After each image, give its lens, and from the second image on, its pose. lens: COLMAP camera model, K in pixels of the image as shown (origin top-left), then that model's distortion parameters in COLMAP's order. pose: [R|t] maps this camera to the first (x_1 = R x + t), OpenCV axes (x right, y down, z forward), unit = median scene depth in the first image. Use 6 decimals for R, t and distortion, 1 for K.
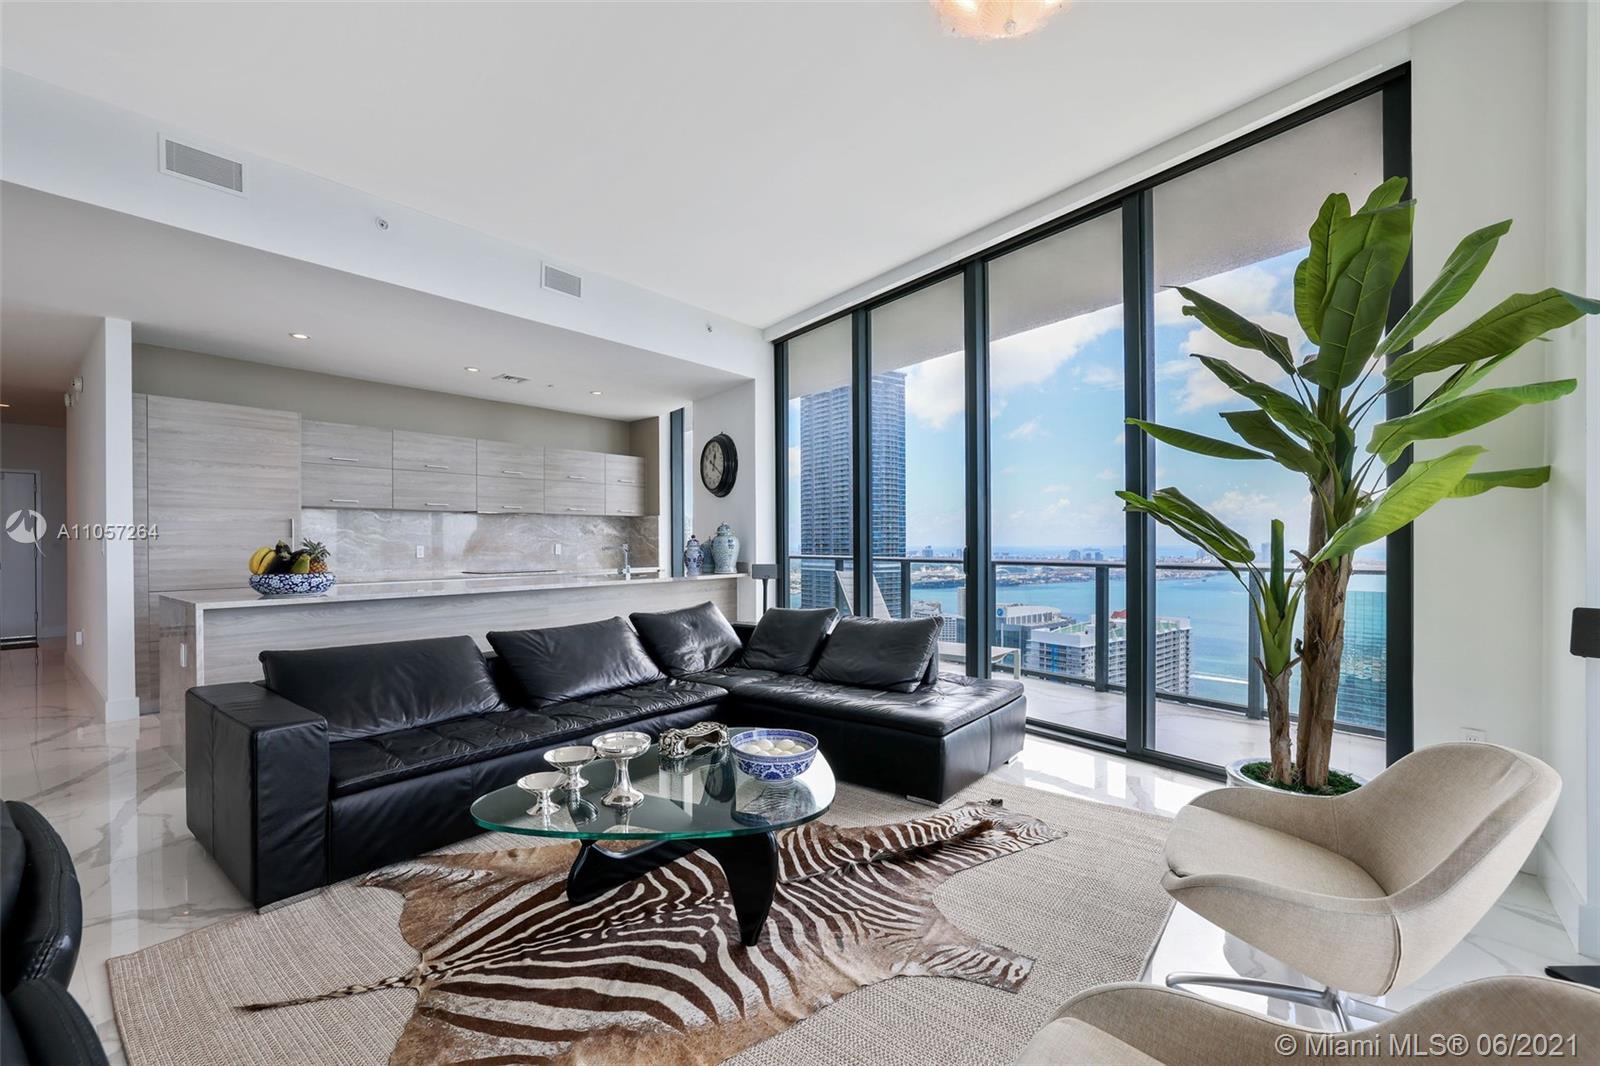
lens RADIAL K [[688.9, 0, 807.1], [0, 688.9, 566.7], [0, 0, 1]] dist [-0.033002, 0.007525]
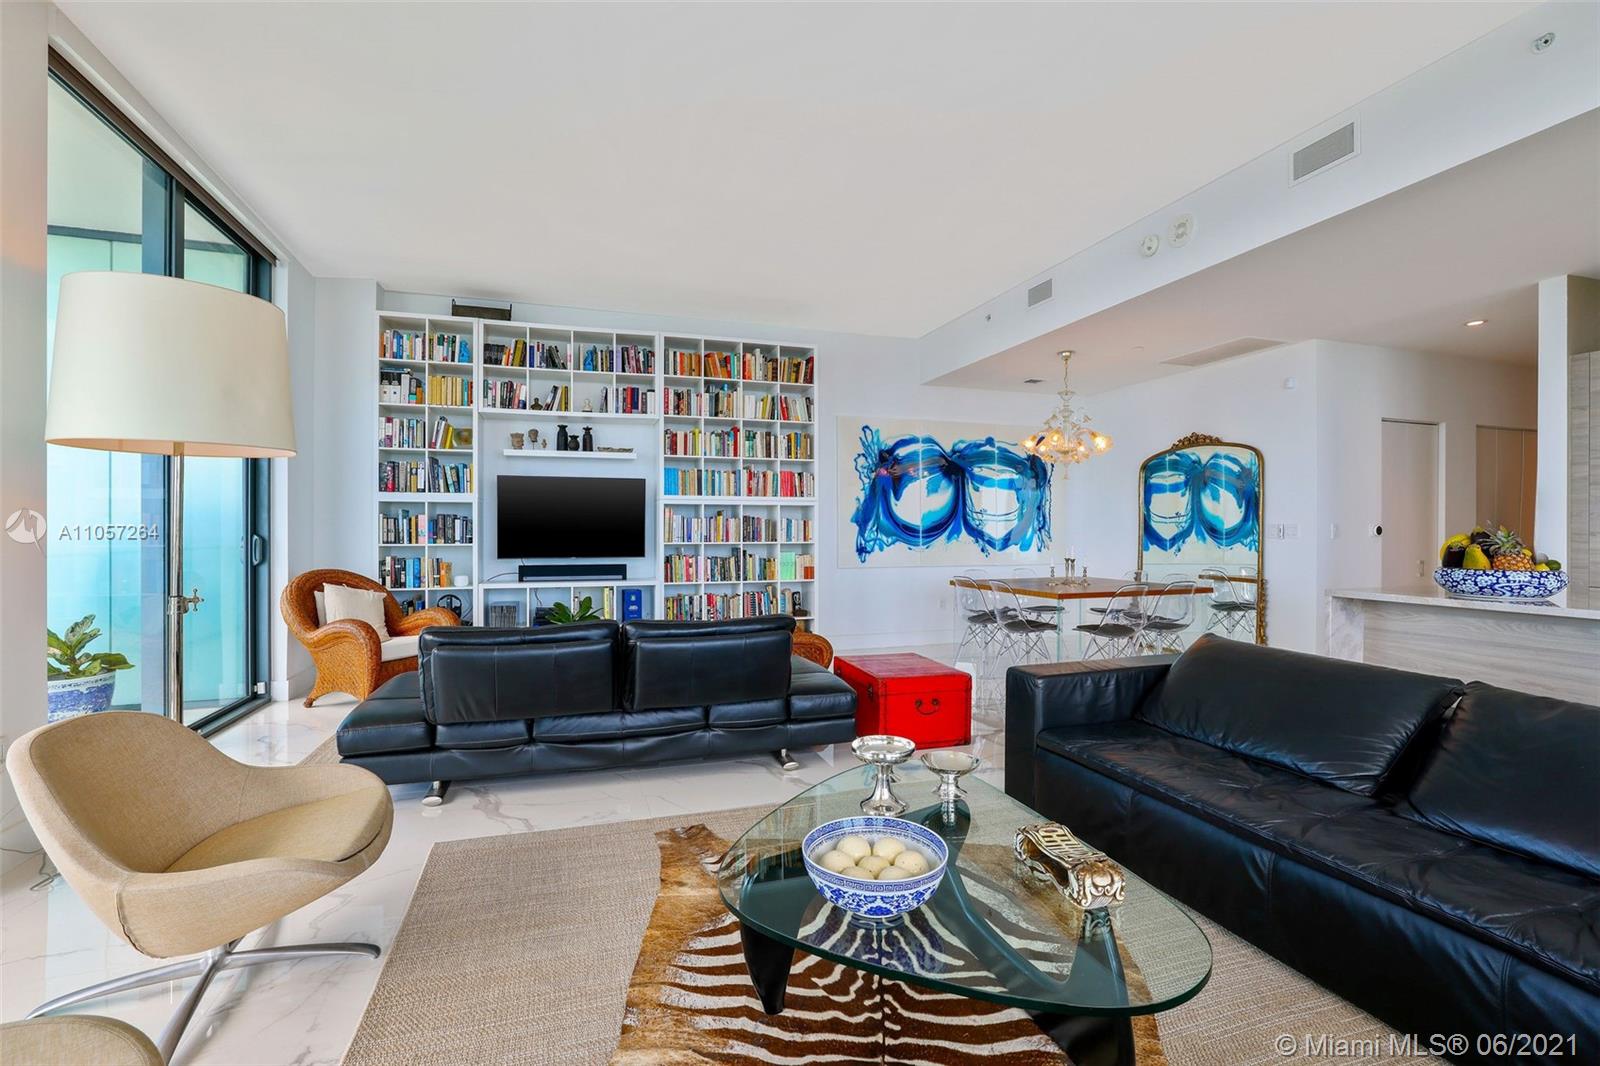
lens RADIAL K [[688.9, 0, 785.2], [0, 688.9, 519.8], [0, 0, 1]] dist [-0.033002, 0.007525]
pose [[-0.551549, -0.014607, -0.834014, 0.229186], [-0.033497, 0.999428, 0.004648, -0.016023], [0.833470, 0.030500, -0.551723, 0.554265]]
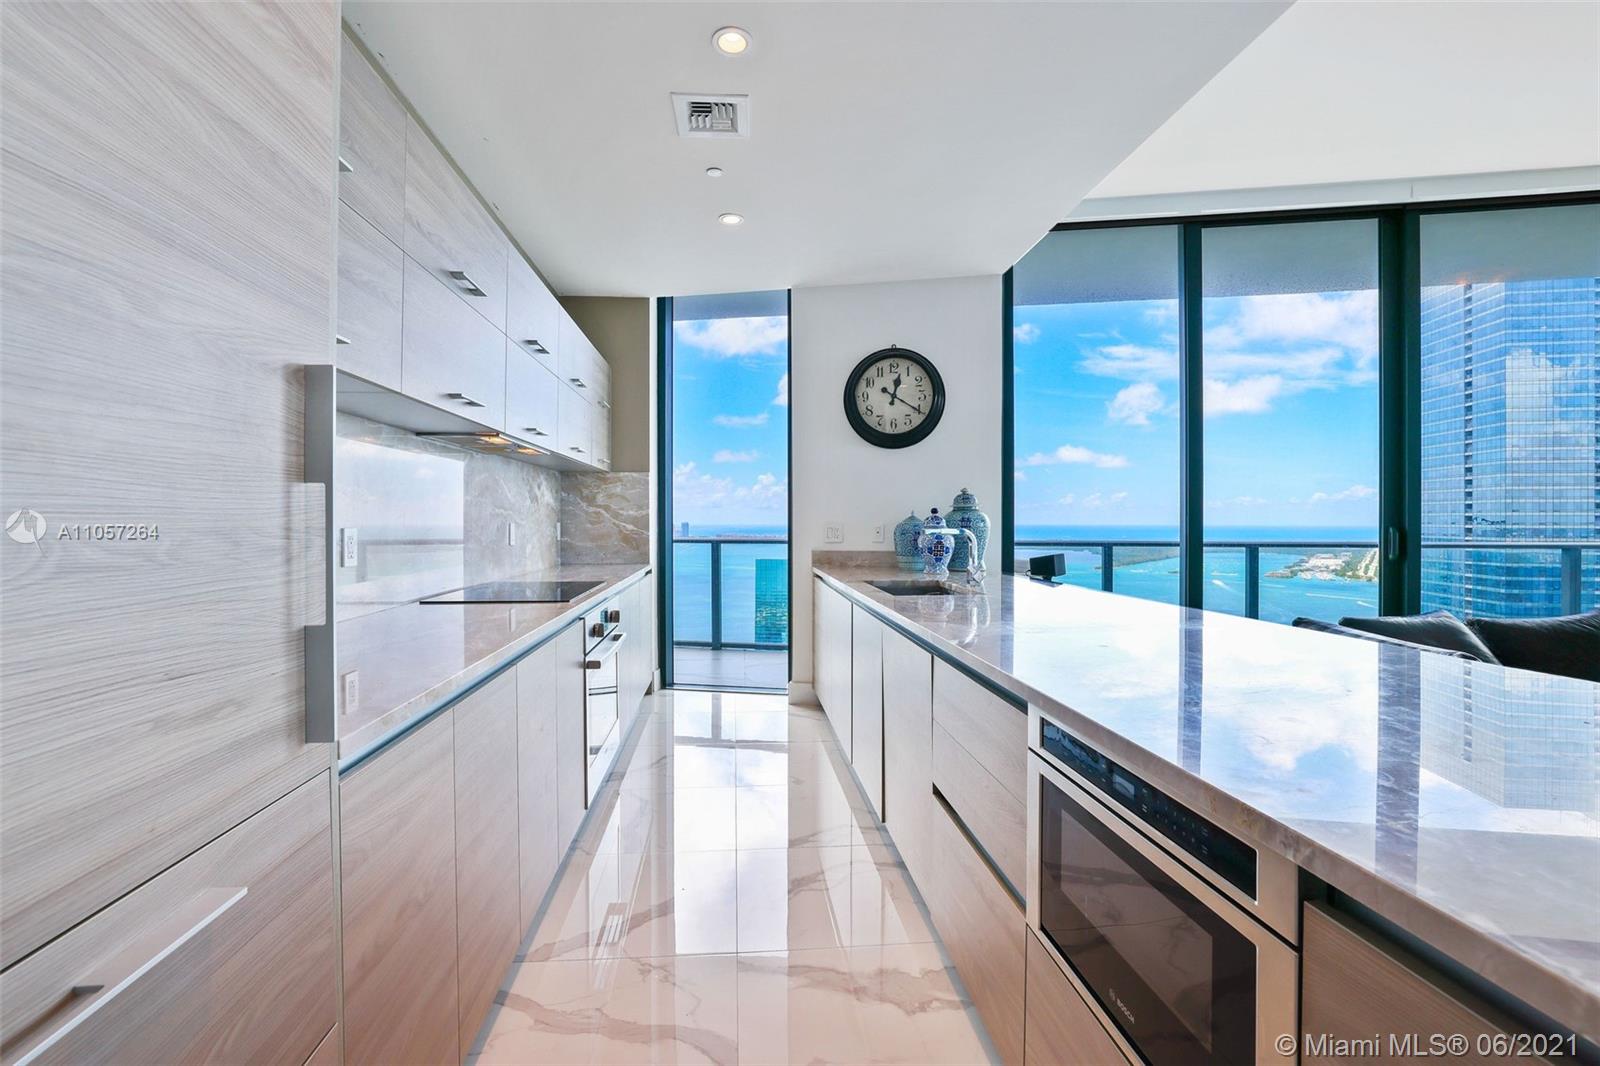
lens RADIAL K [[688.9, 0, 803.6], [0, 688.9, 517.8], [0, 0, 1]] dist [-0.033002, 0.007525]
pose [[0.698242, 0.005620, 0.715840, -0.827429], [0.023378, 0.999257, -0.030648, -0.028573], [-0.715480, 0.038135, 0.697592, 0.837564]]
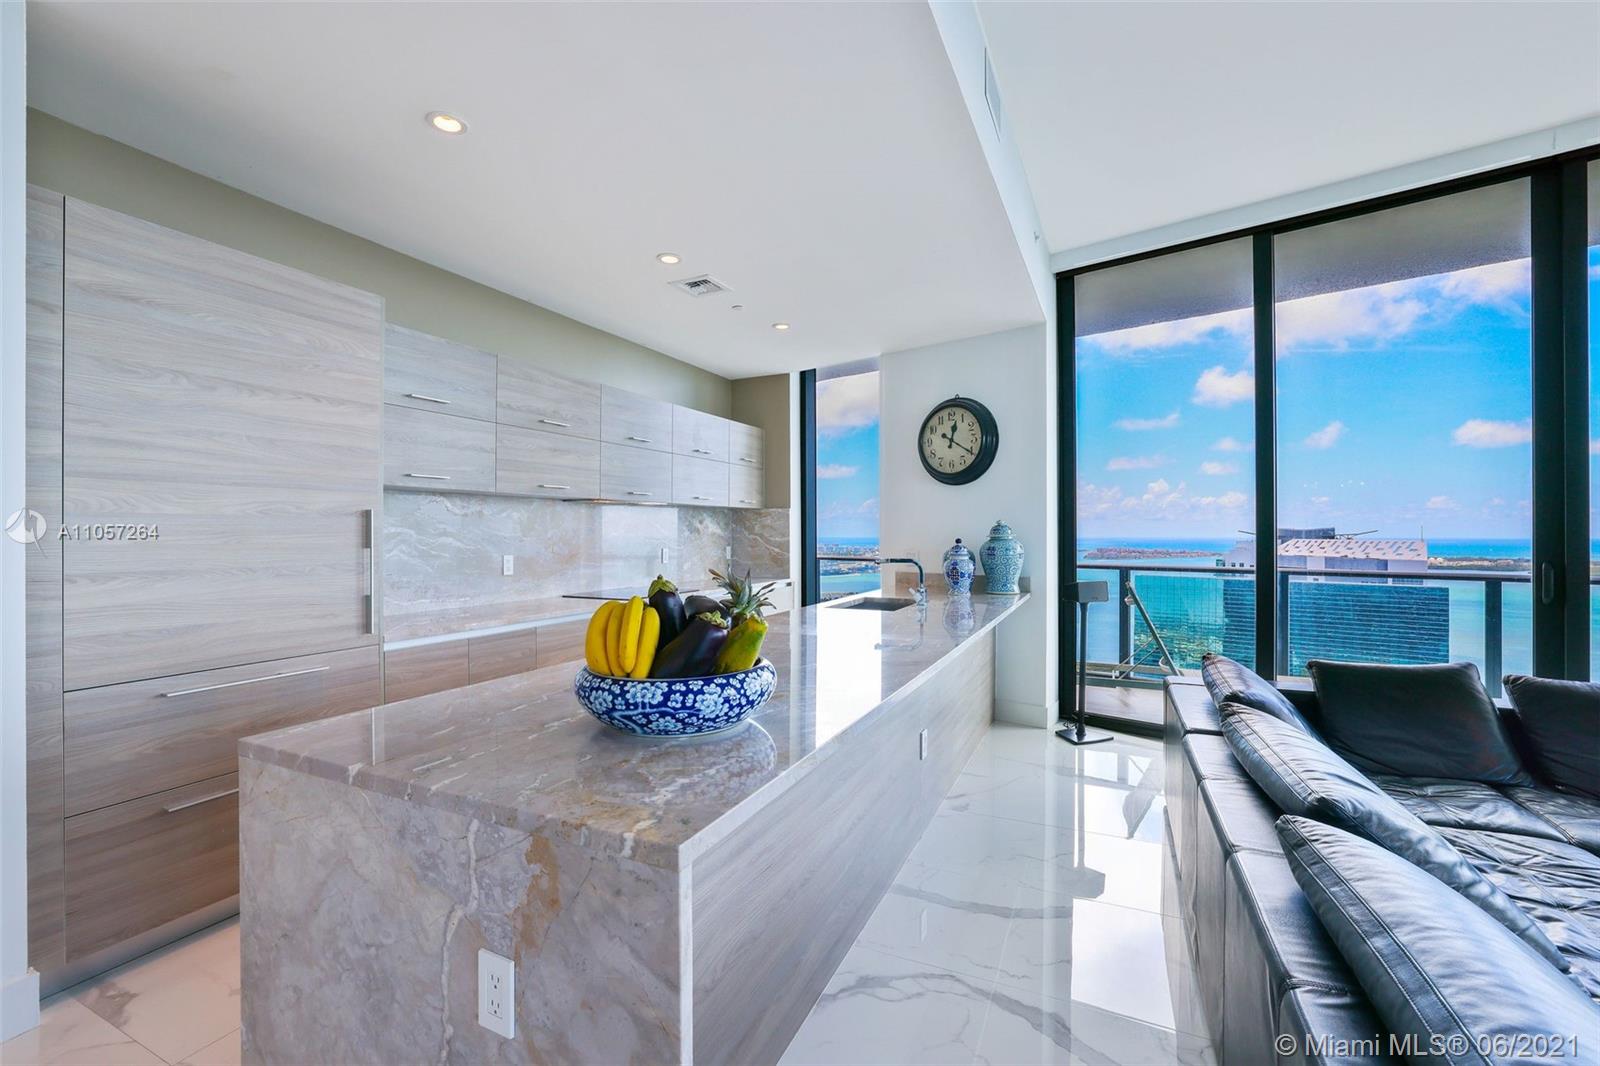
lens RADIAL K [[688.9, 0, 814.9], [0, 688.9, 532.0], [0, 0, 1]] dist [-0.033002, 0.007525]
pose [[0.965740, 0.002568, 0.259497, -0.597749], [0.007157, 0.999307, -0.036524, -0.035512], [-0.259411, 0.037130, 0.965053, 0.462233]]
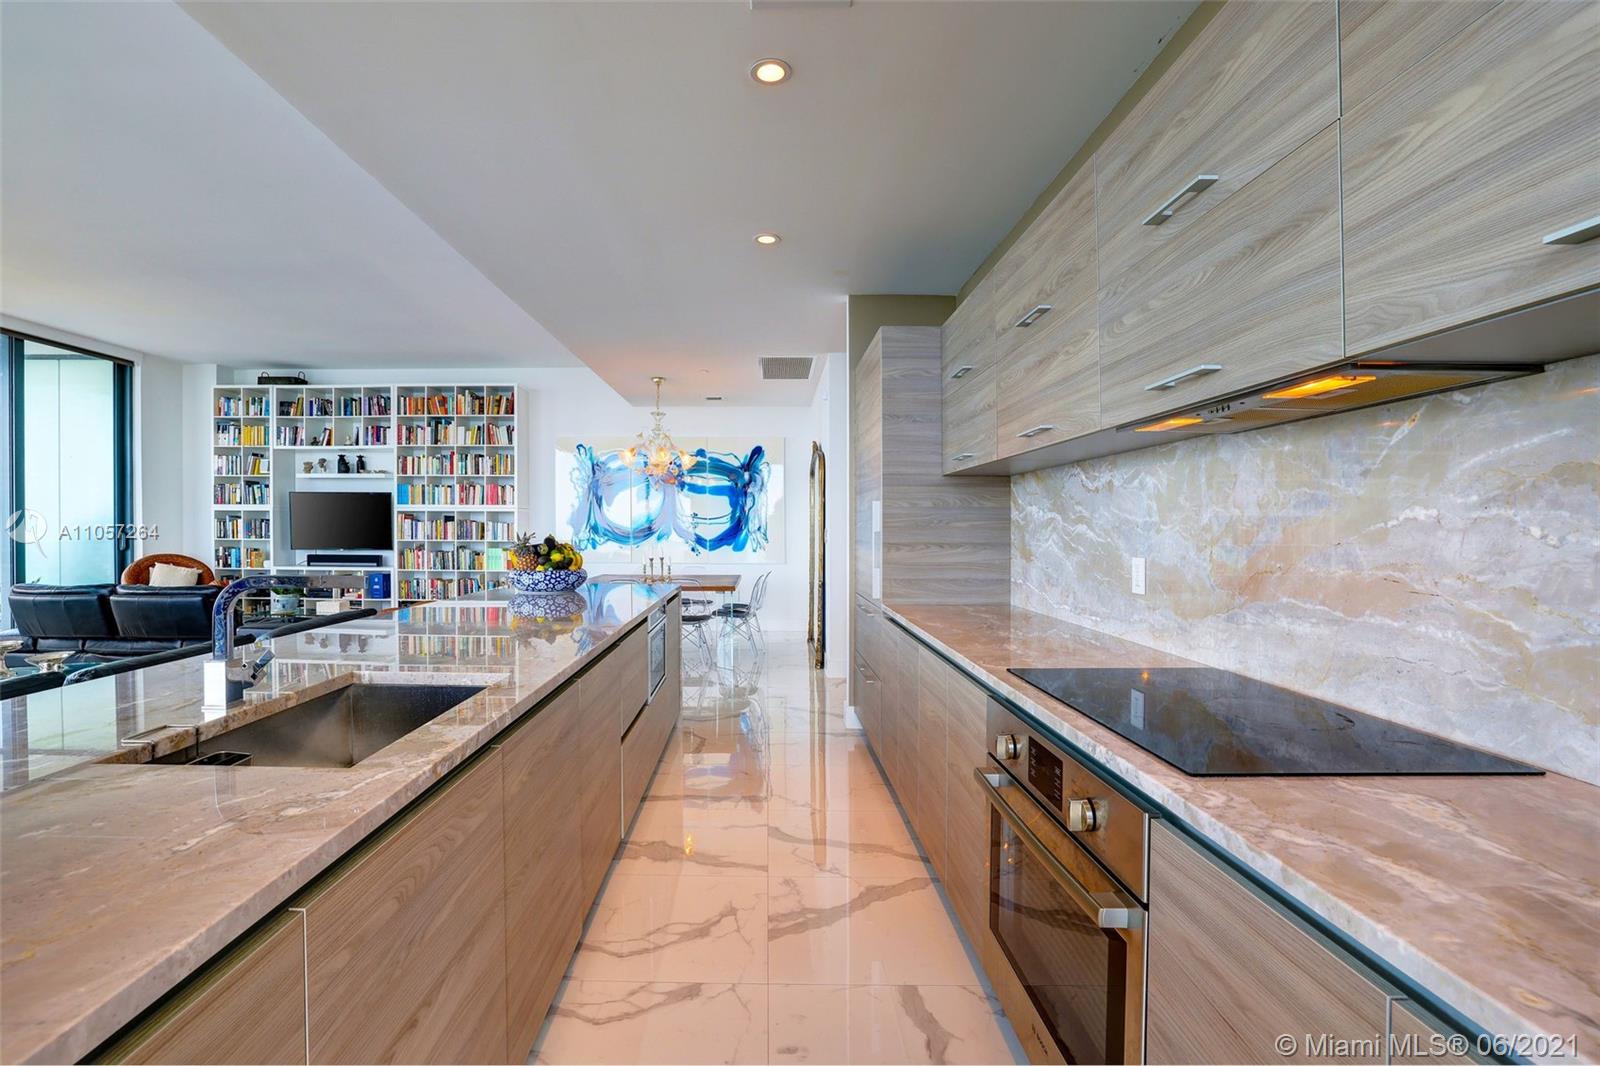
lens RADIAL K [[688.9, 0, 734.9], [0, 688.9, 540.2], [0, 0, 1]] dist [-0.033002, 0.007525]
pose [[-0.790110, 0.002820, -0.612959, -0.286485], [-0.032104, 0.998427, 0.045975, -0.061246], [0.612124, 0.056004, -0.788776, 1.458393]]
